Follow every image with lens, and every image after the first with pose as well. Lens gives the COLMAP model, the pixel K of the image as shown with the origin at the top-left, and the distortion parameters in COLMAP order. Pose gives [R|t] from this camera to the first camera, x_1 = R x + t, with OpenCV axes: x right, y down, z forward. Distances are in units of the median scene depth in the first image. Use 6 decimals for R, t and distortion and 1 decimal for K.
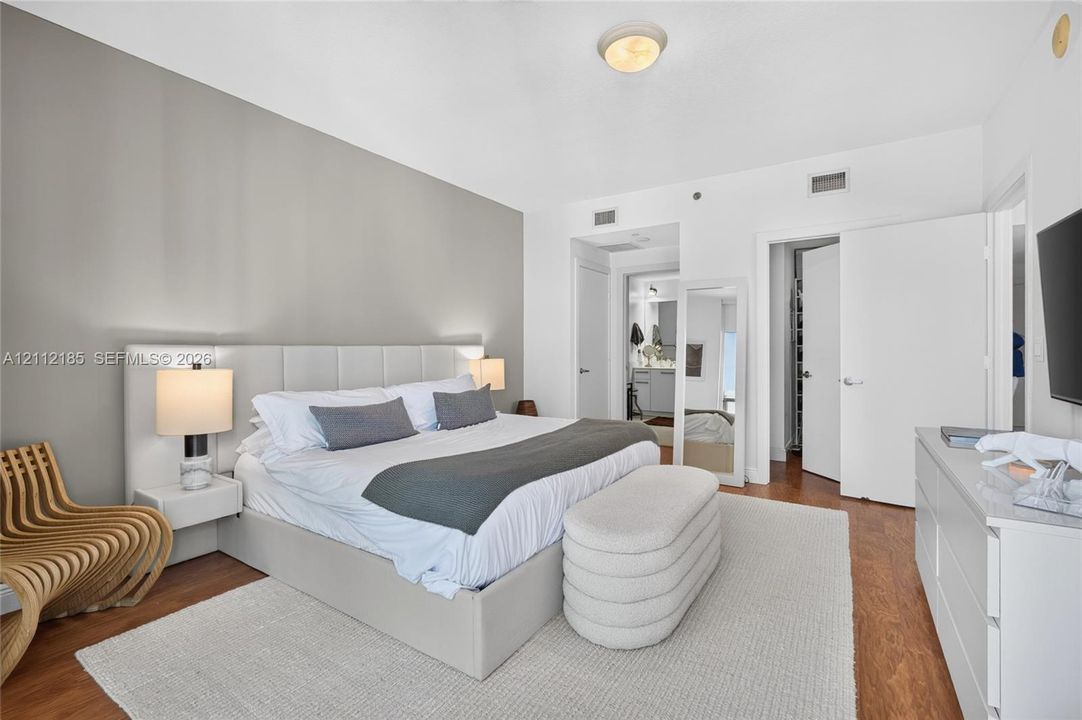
lens RADIAL K [[470.2, 0, 540.2], [0, 470.2, 342.1], [0, 0, 1]] dist [-0.011789, 0.000461]
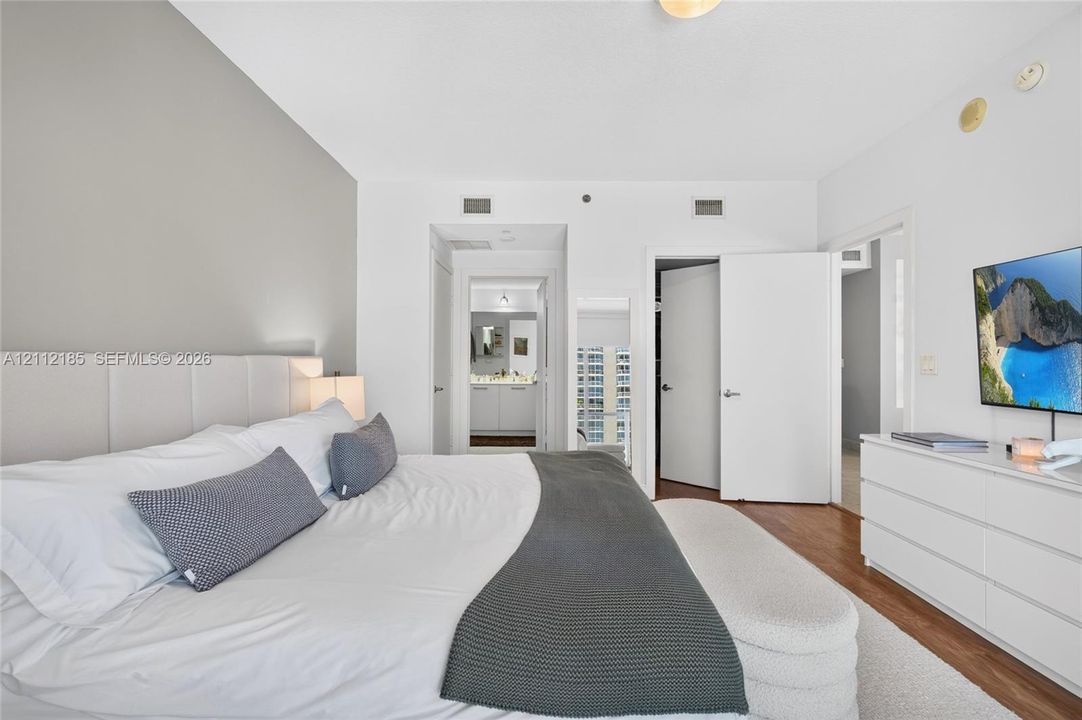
lens RADIAL K [[474.6, 0, 537.8], [0, 474.6, 348.2], [0, 0, 1]] dist [-0.003762, -0.000344]
pose [[0.841095, 0.018374, 0.540575, -0.292435], [-0.010979, 0.999797, -0.016900, 0.003419], [-0.540775, 0.008279, 0.841126, 0.300595]]
